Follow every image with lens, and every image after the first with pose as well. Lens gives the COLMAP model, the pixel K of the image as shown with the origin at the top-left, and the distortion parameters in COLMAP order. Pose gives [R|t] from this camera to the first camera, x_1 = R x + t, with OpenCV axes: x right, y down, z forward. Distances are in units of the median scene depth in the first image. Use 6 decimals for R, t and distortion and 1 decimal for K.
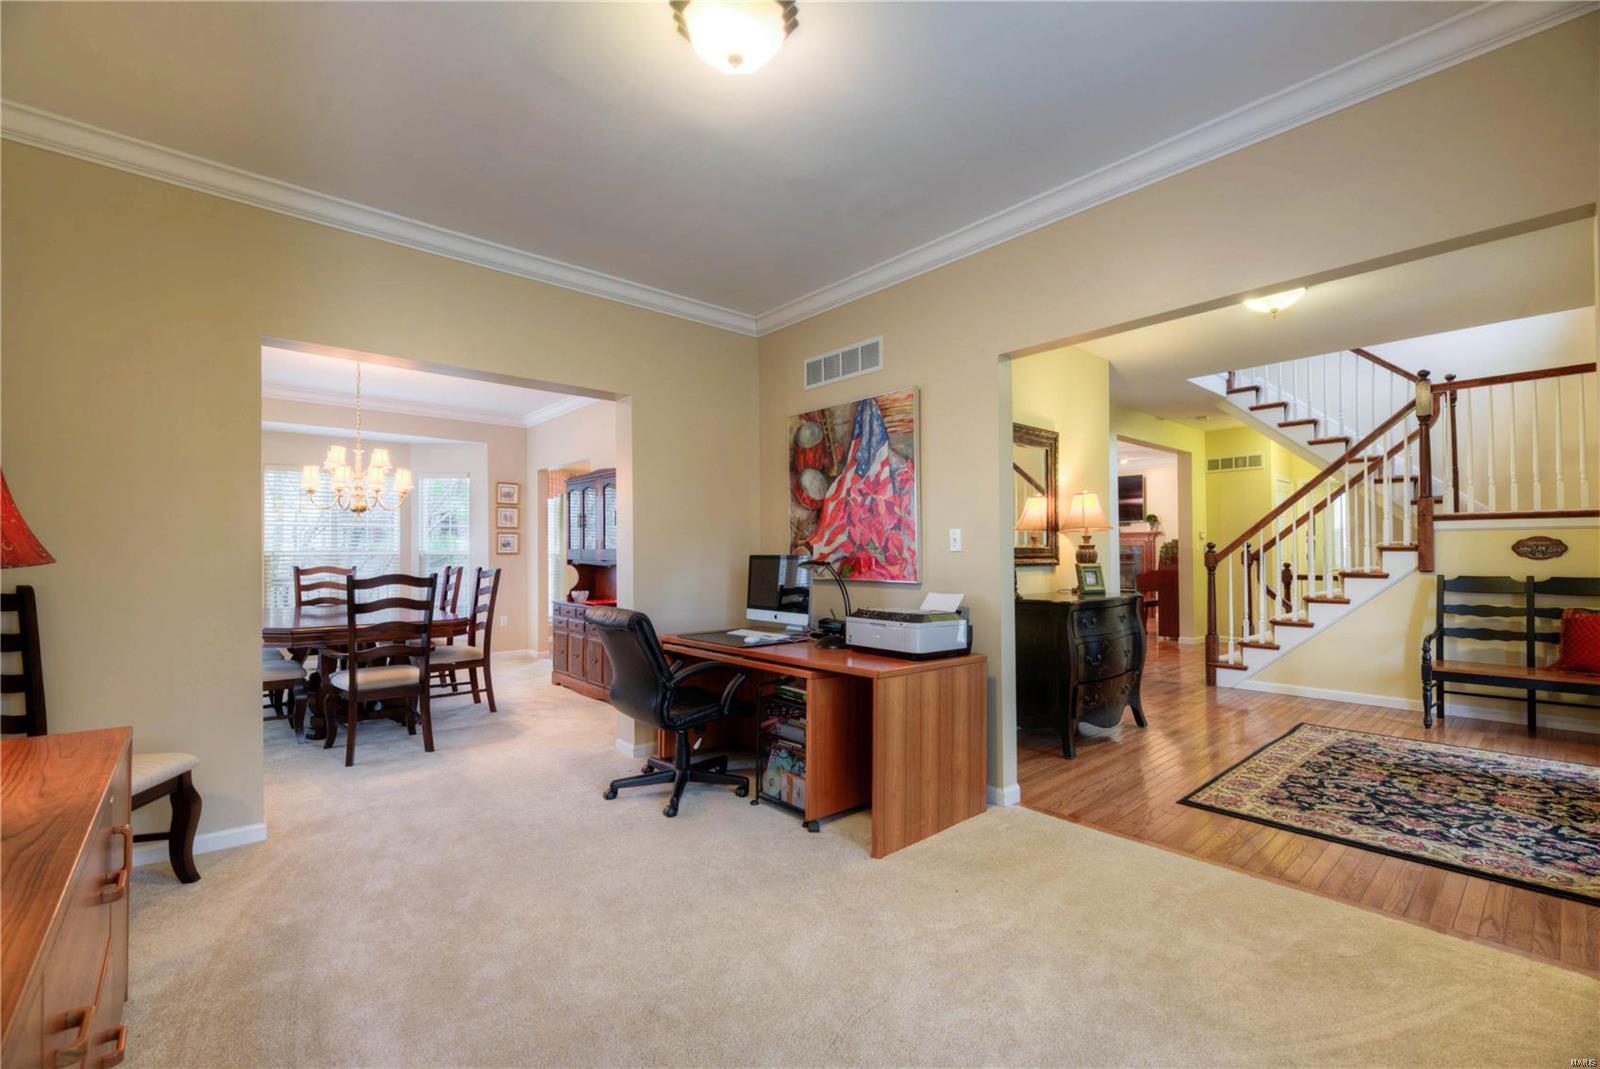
lens RADIAL K [[667.7, 0, 794.8], [0, 667.7, 546.6], [0, 0, 1]] dist [-0.001115, -0.001168]
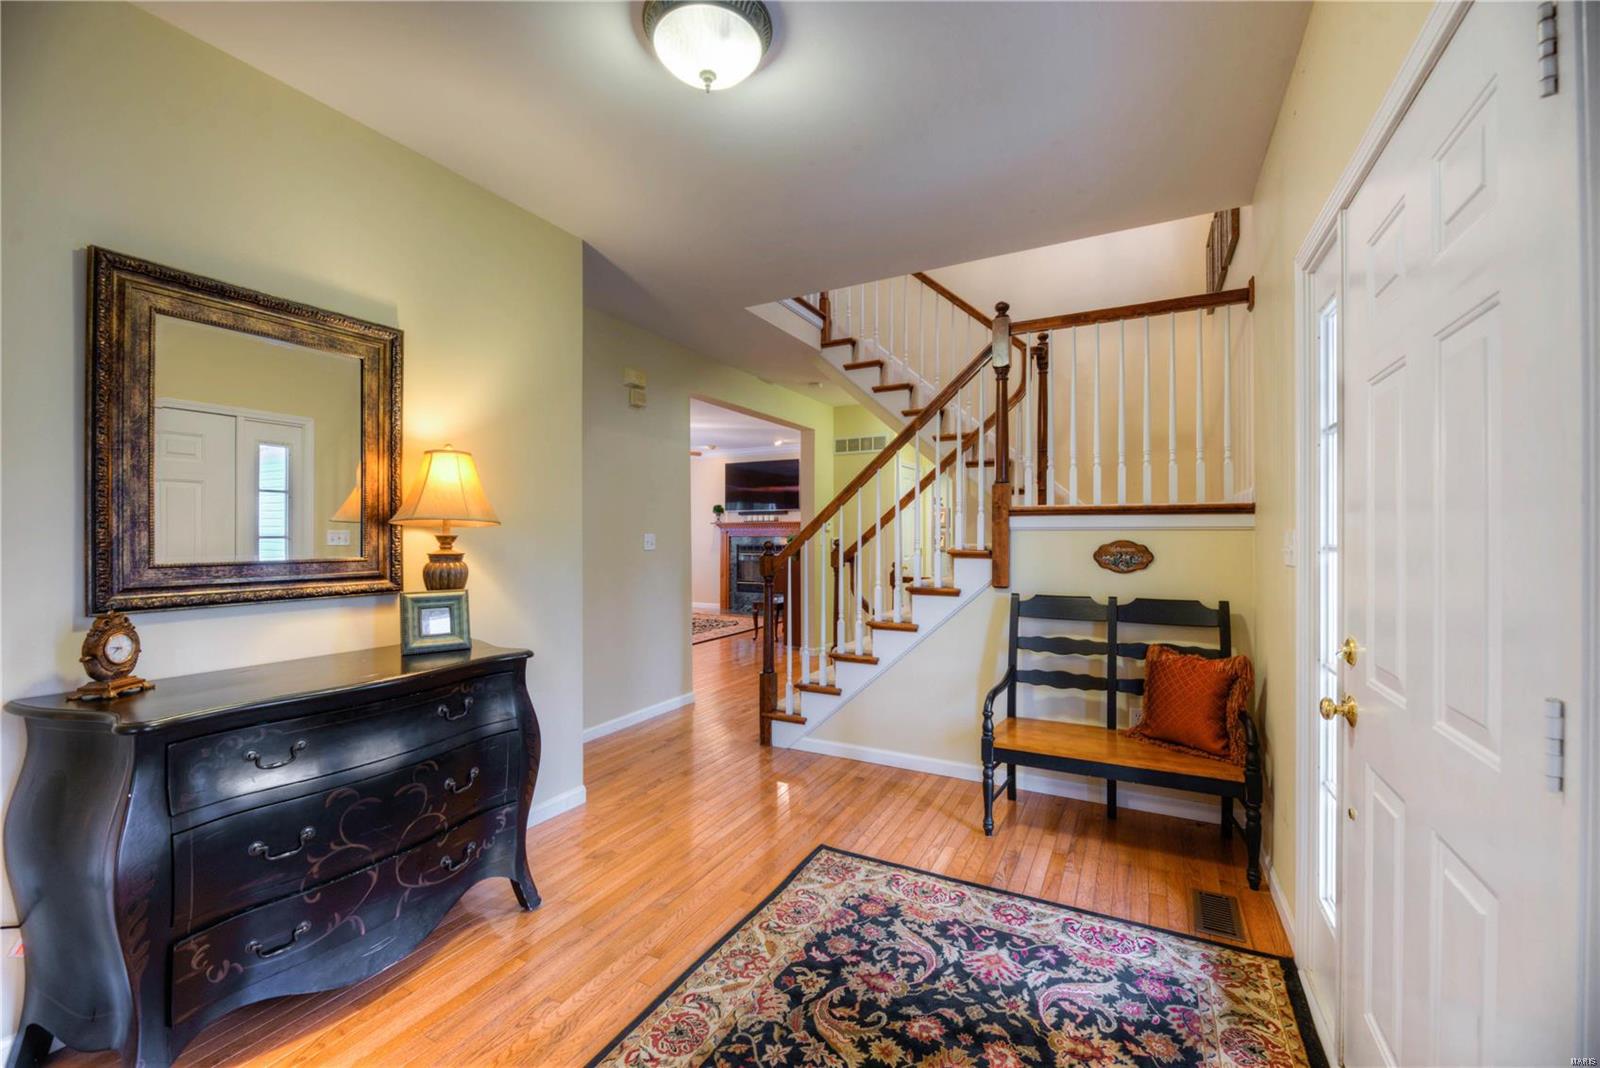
lens RADIAL K [[669.2, 0, 765.2], [0, 669.2, 539.3], [0, 0, 1]] dist [-0.001703, -0.000381]
pose [[0.941500, 0.002592, 0.337002, 0.514403], [-0.006947, 0.999907, 0.011719, -0.022011], [-0.336940, -0.013374, 0.941431, 0.453464]]
